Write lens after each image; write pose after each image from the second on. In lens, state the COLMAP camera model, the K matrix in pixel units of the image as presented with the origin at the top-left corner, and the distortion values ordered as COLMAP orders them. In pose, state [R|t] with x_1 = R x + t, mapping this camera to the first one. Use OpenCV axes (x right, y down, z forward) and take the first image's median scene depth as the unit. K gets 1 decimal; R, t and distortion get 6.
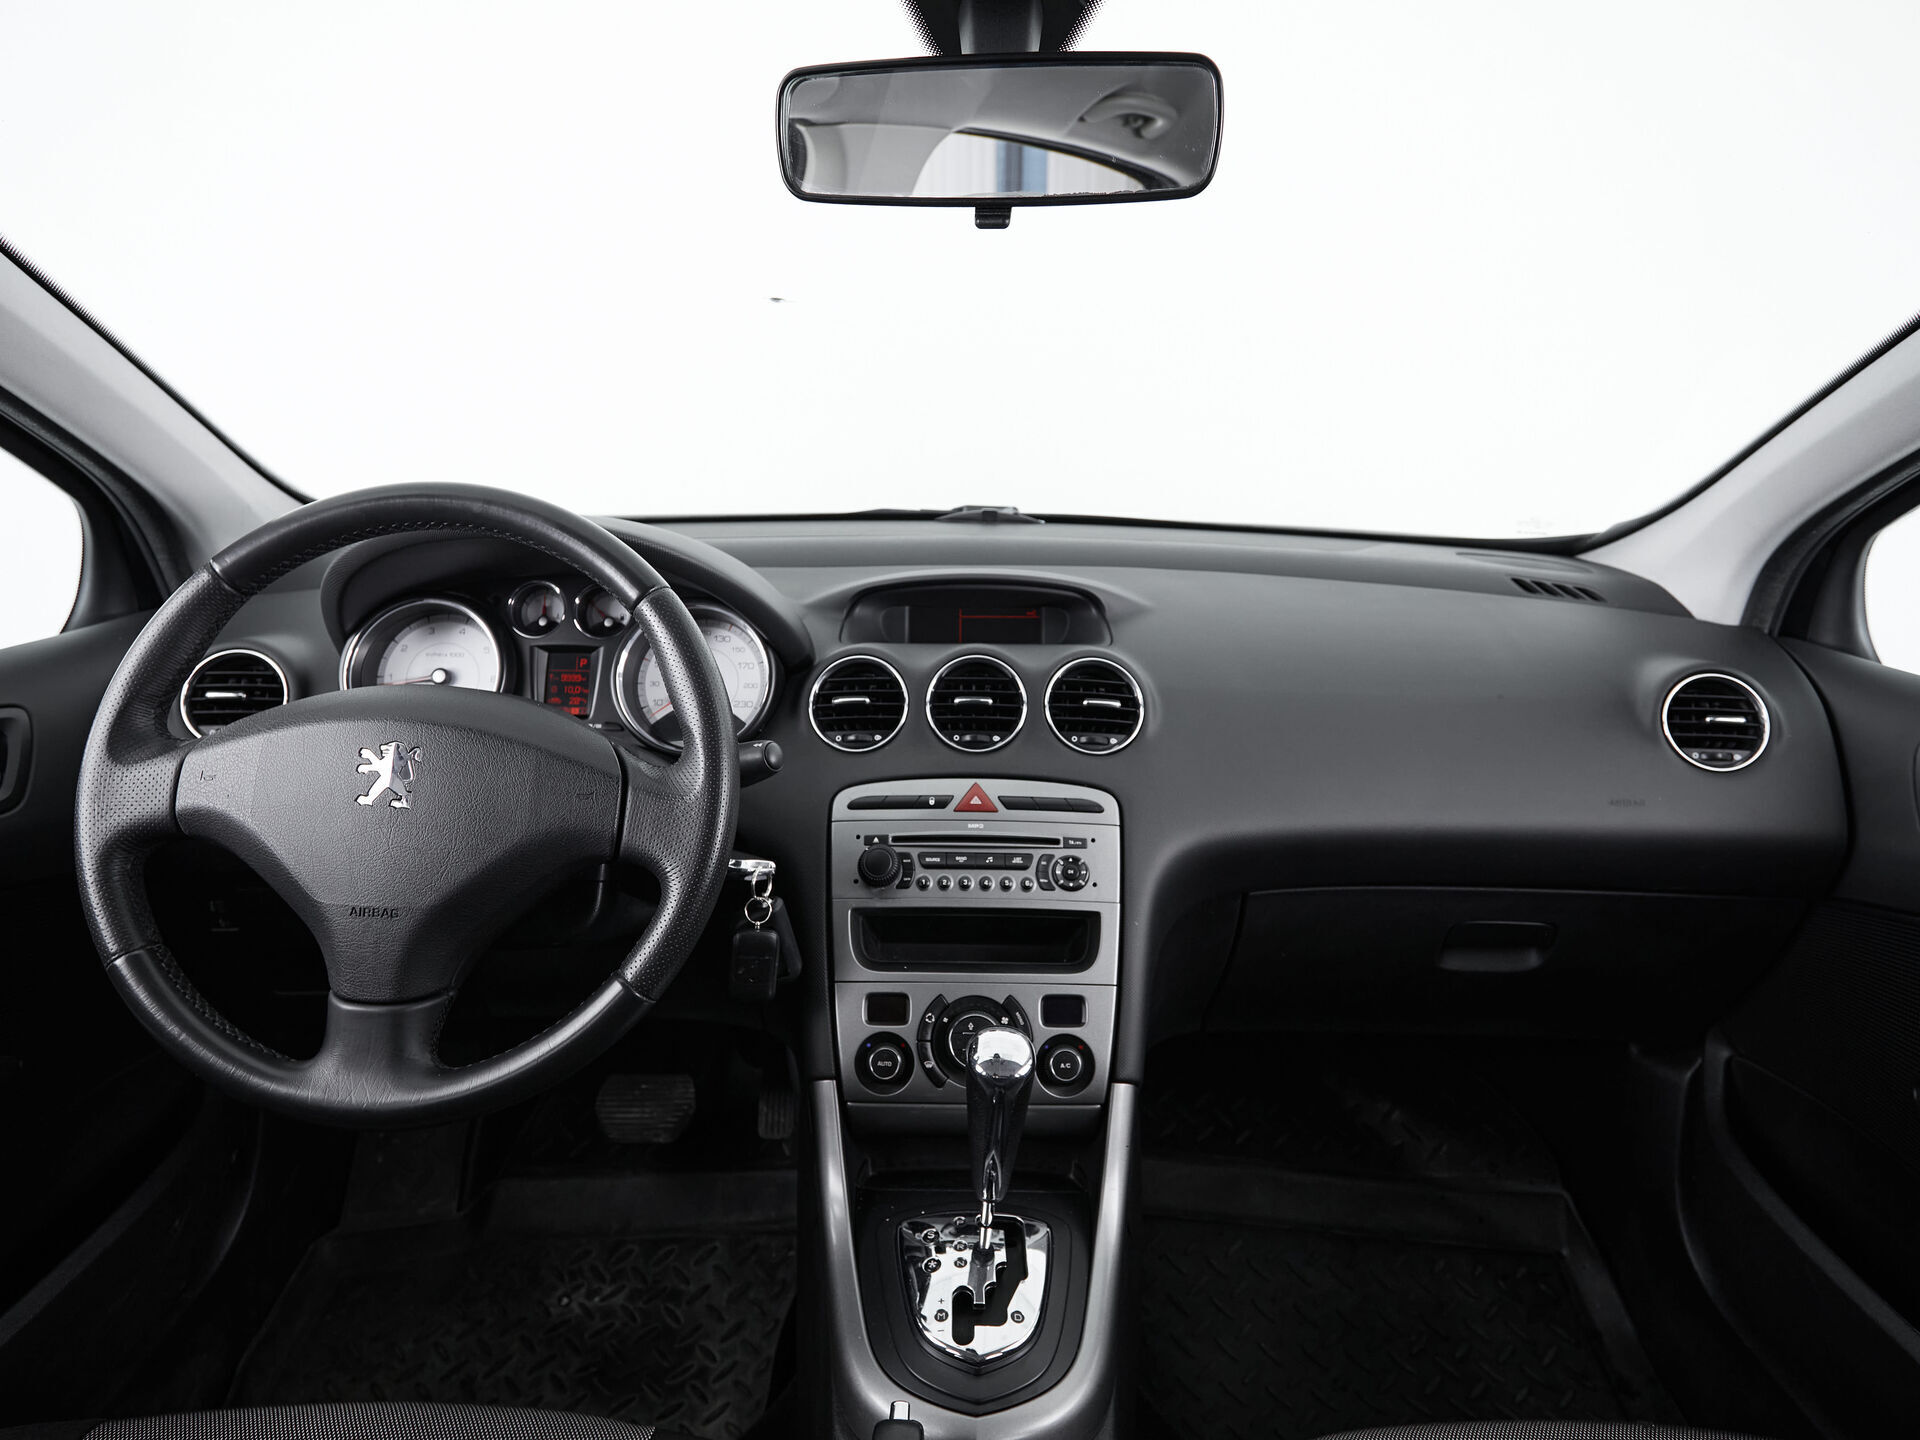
lens RADIAL K [[1189.6, 0, 962.5], [0, 1189.6, 715.6], [0, 0, 1]] dist [0.003395, -0.001588]
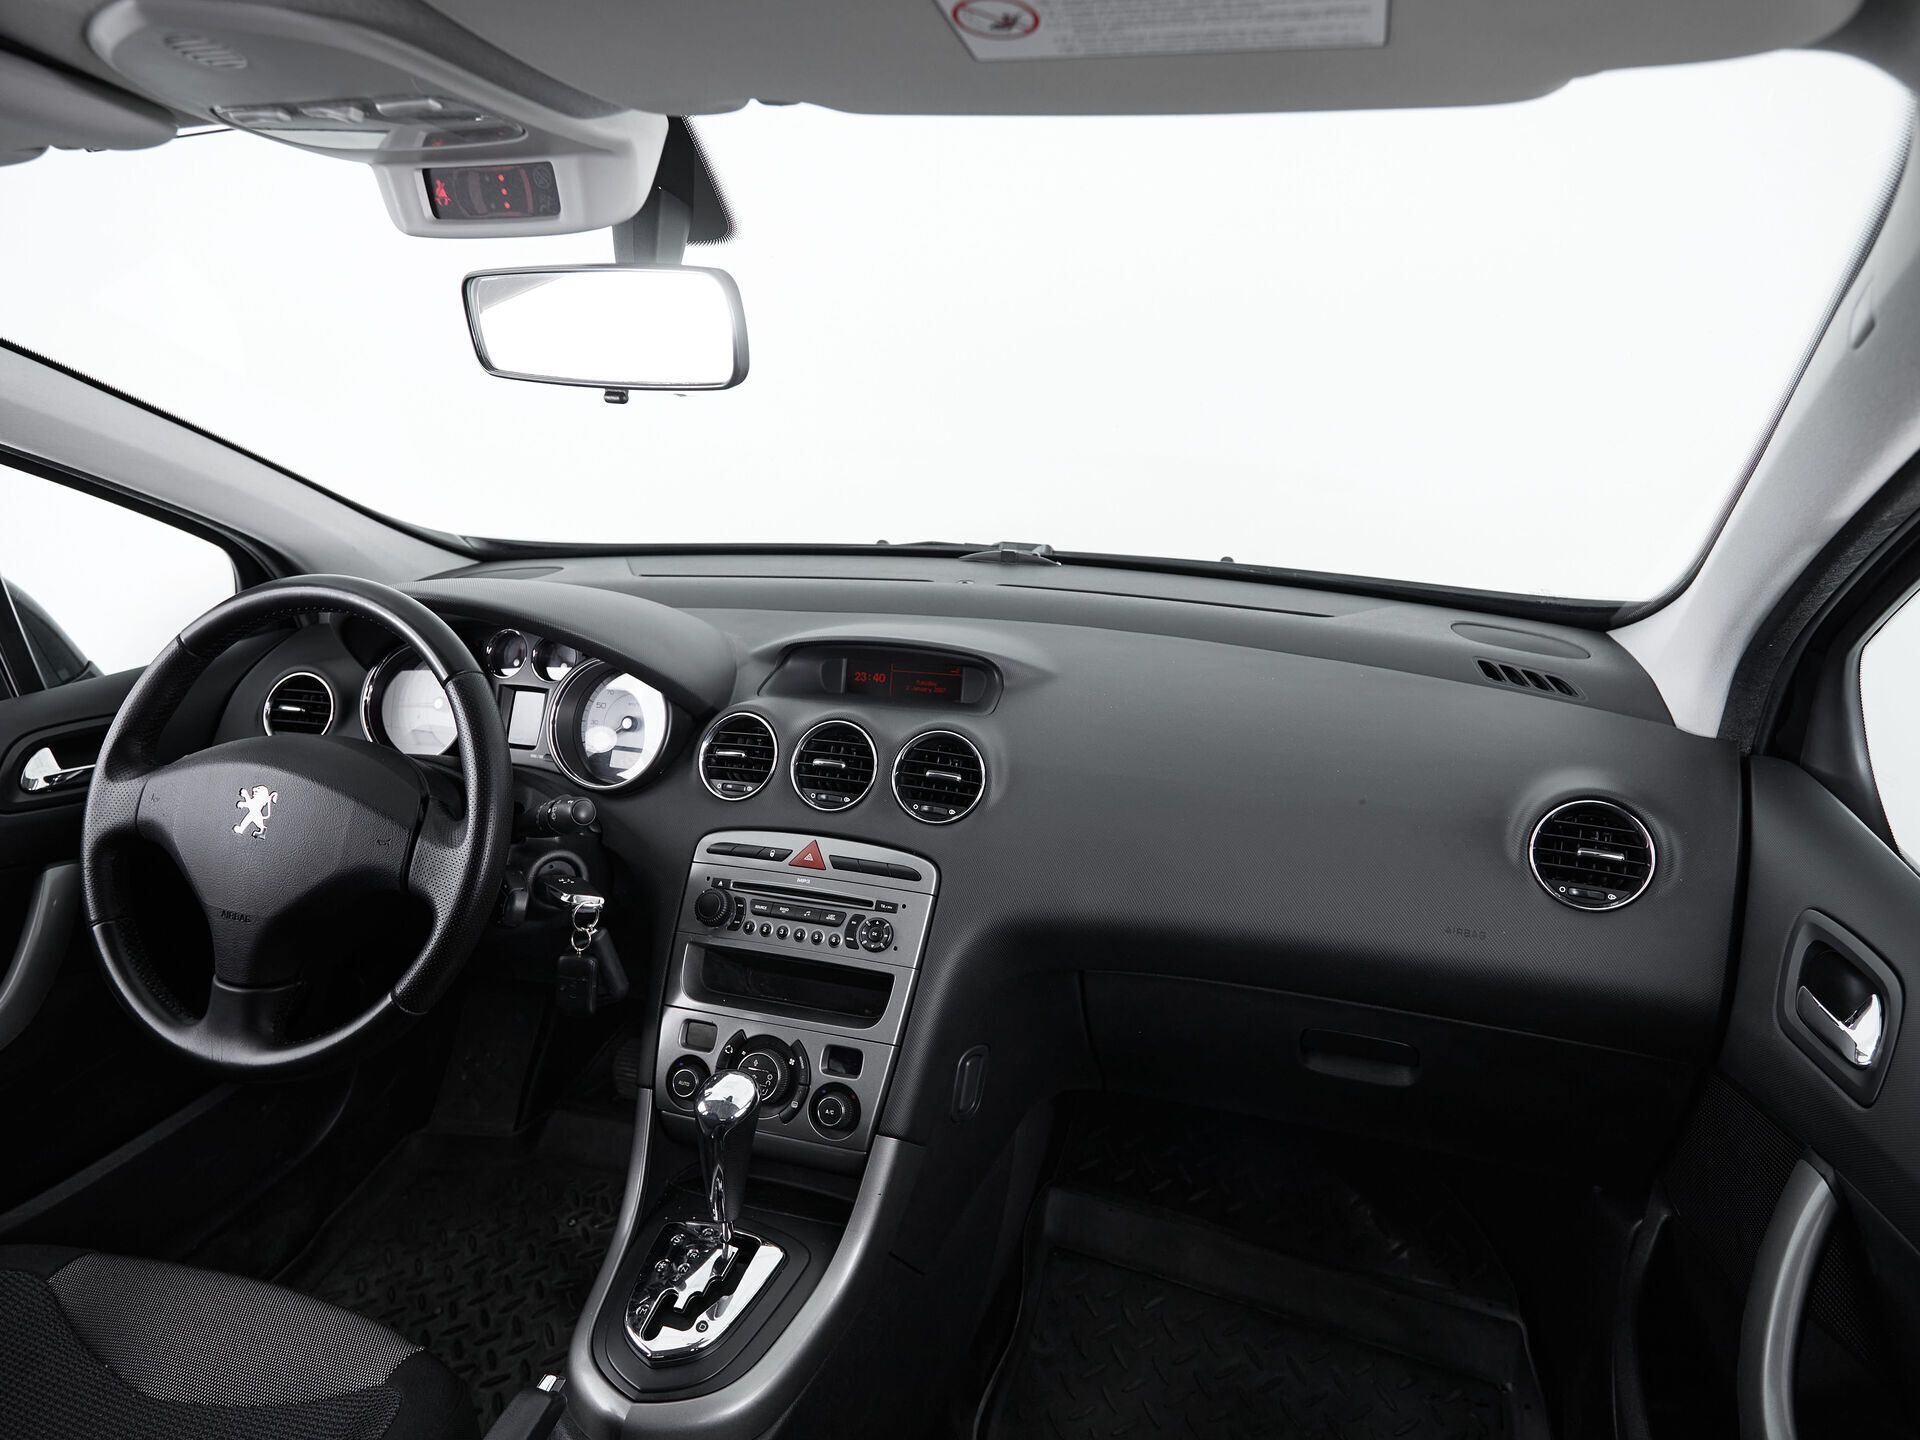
lens RADIAL K [[1201.7, 0, 964.6], [0, 1201.7, 711.3], [0, 0, 1]] dist [0.003061, 0.000173]
pose [[0.951352, 0.072230, -0.299519, 0.473372], [-0.060976, 0.997043, 0.046765, -0.124122], [0.302011, -0.026226, 0.952944, -0.008754]]
